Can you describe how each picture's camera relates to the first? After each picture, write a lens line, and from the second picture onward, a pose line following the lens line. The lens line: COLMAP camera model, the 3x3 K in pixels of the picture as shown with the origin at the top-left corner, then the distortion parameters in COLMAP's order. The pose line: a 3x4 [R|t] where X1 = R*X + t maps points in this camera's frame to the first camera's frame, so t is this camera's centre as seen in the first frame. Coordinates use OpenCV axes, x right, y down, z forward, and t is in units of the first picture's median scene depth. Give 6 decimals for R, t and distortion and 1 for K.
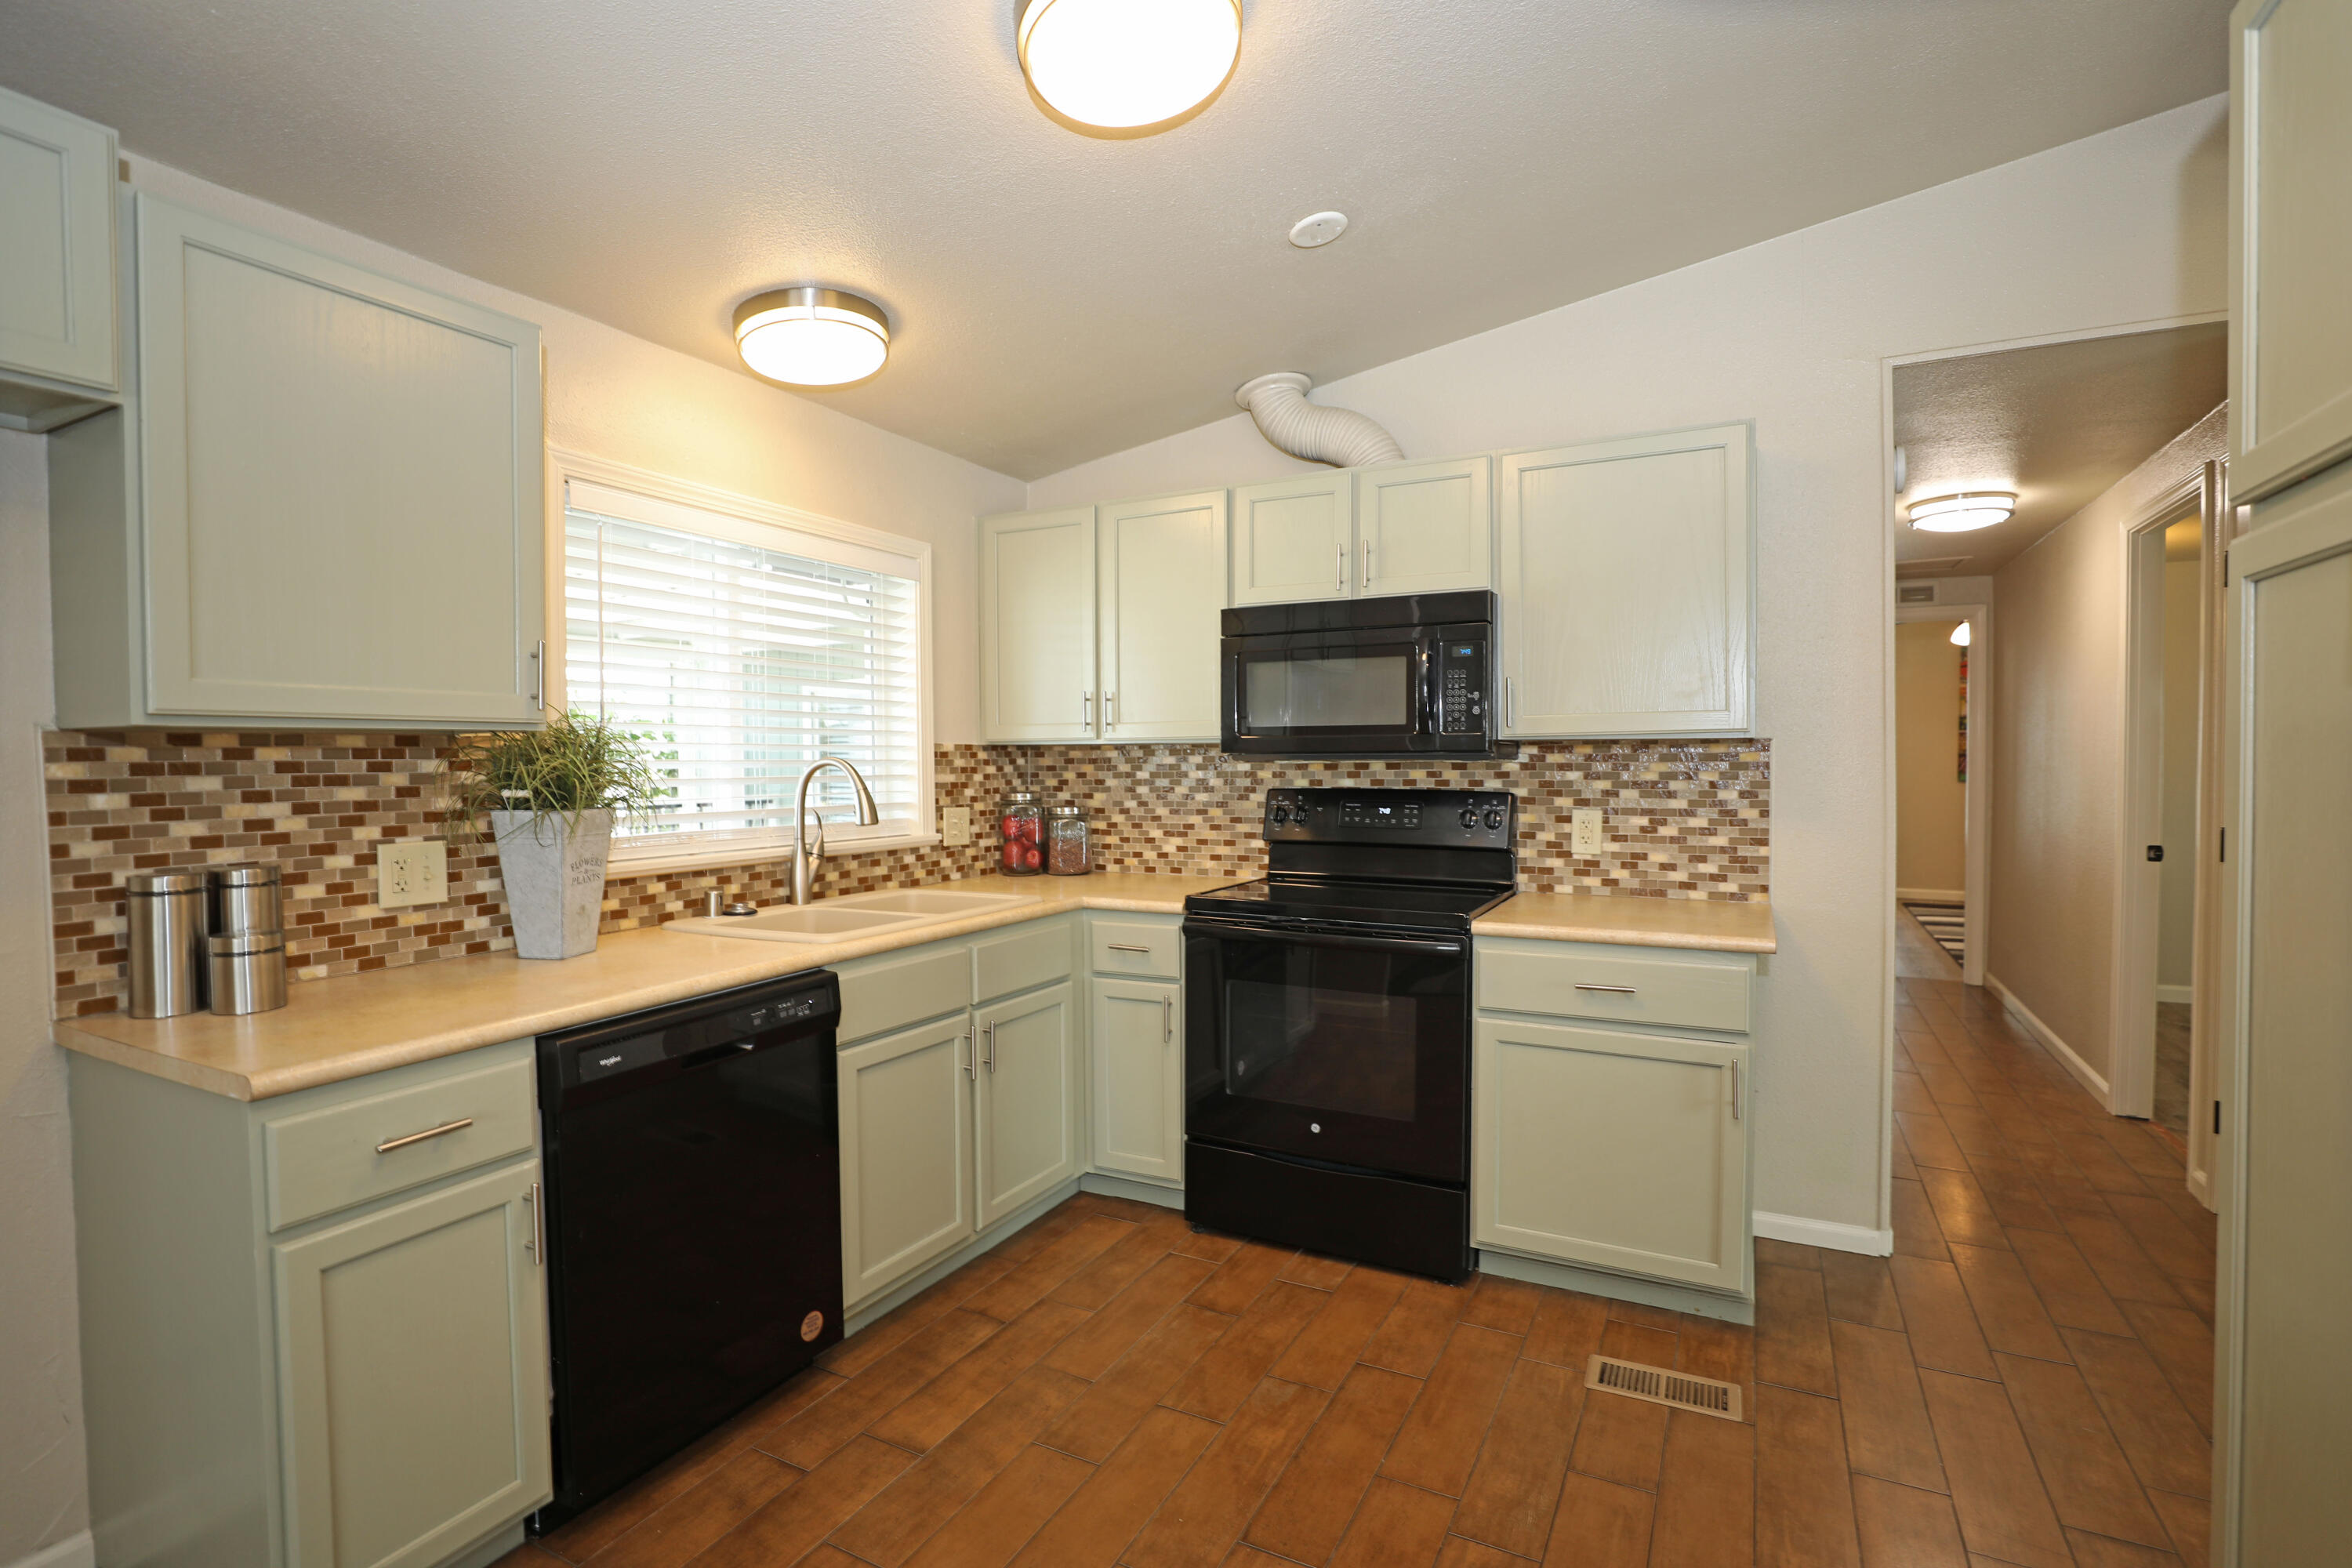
lens RADIAL K [[1108.8, 0, 1179.9], [0, 1108.8, 782.7], [0, 0, 1]] dist [-0.001864, 0.000214]
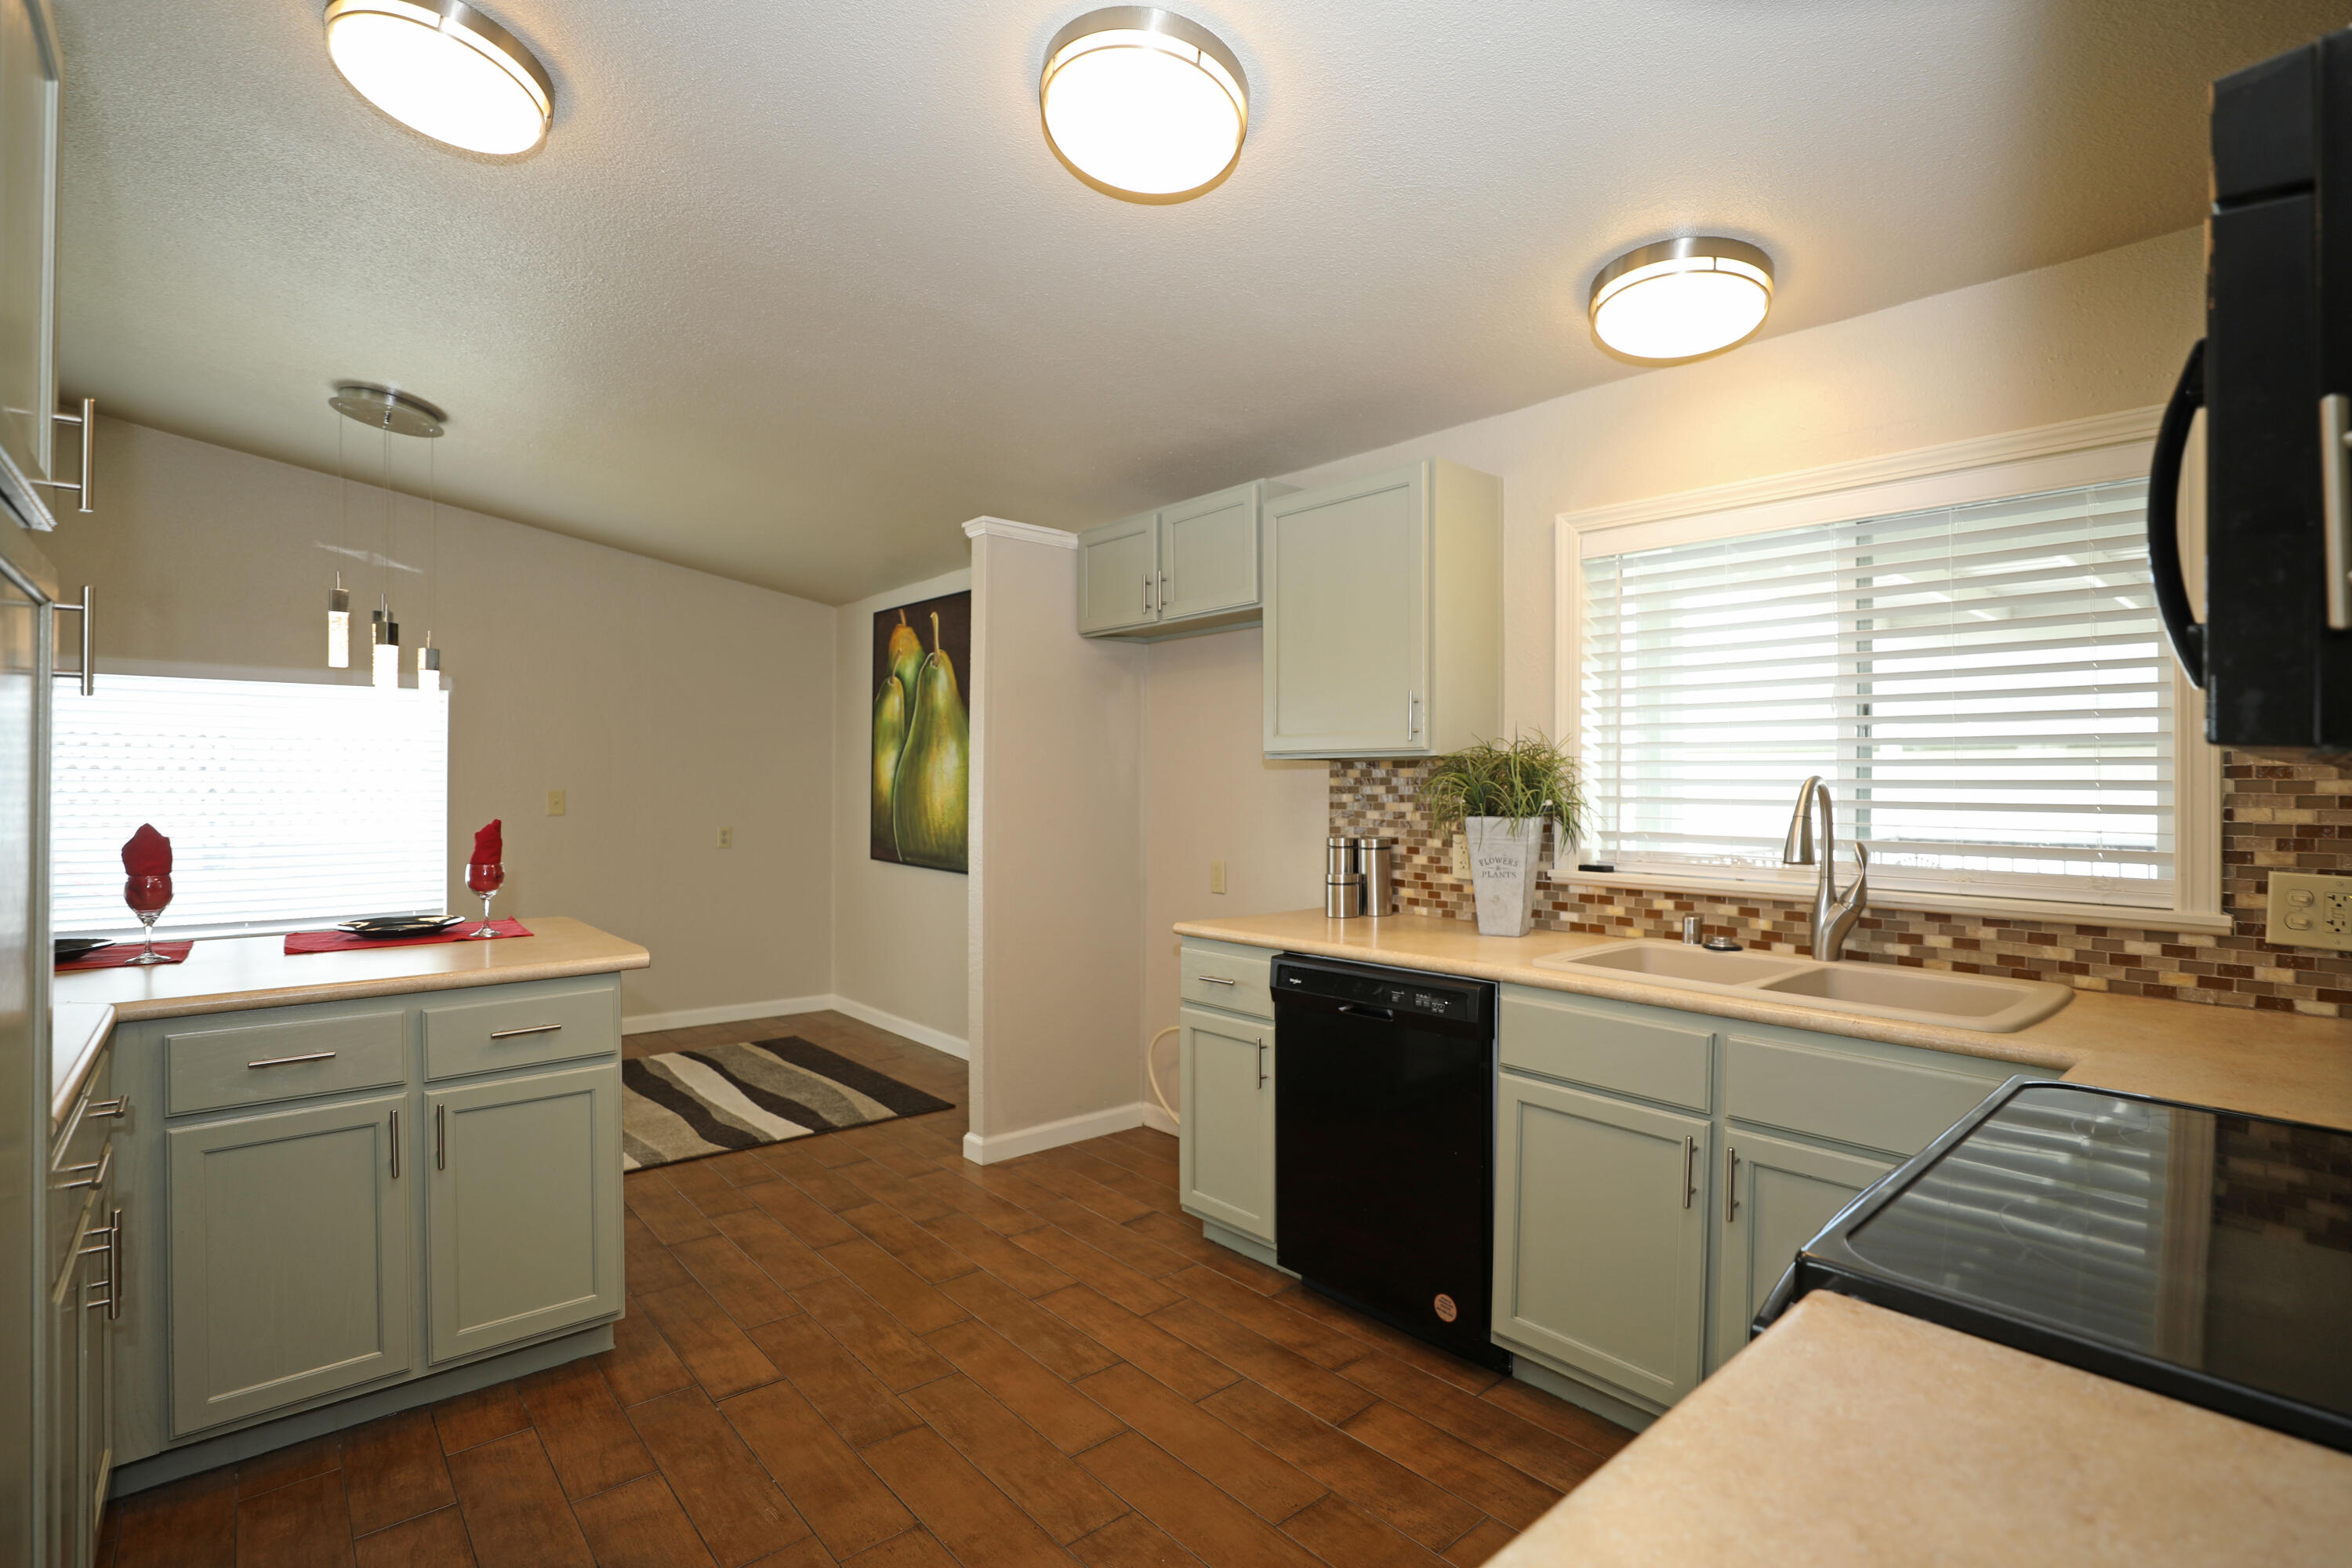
lens RADIAL K [[1108.8, 0, 1178.9], [0, 1108.8, 784.4], [0, 0, 1]] dist [-0.001864, 0.000214]
pose [[-0.349064, 0.008453, -0.937061, 0.783066], [-0.021255, 0.999631, 0.016935, -0.027789], [0.936858, 0.025828, -0.348755, 1.161698]]
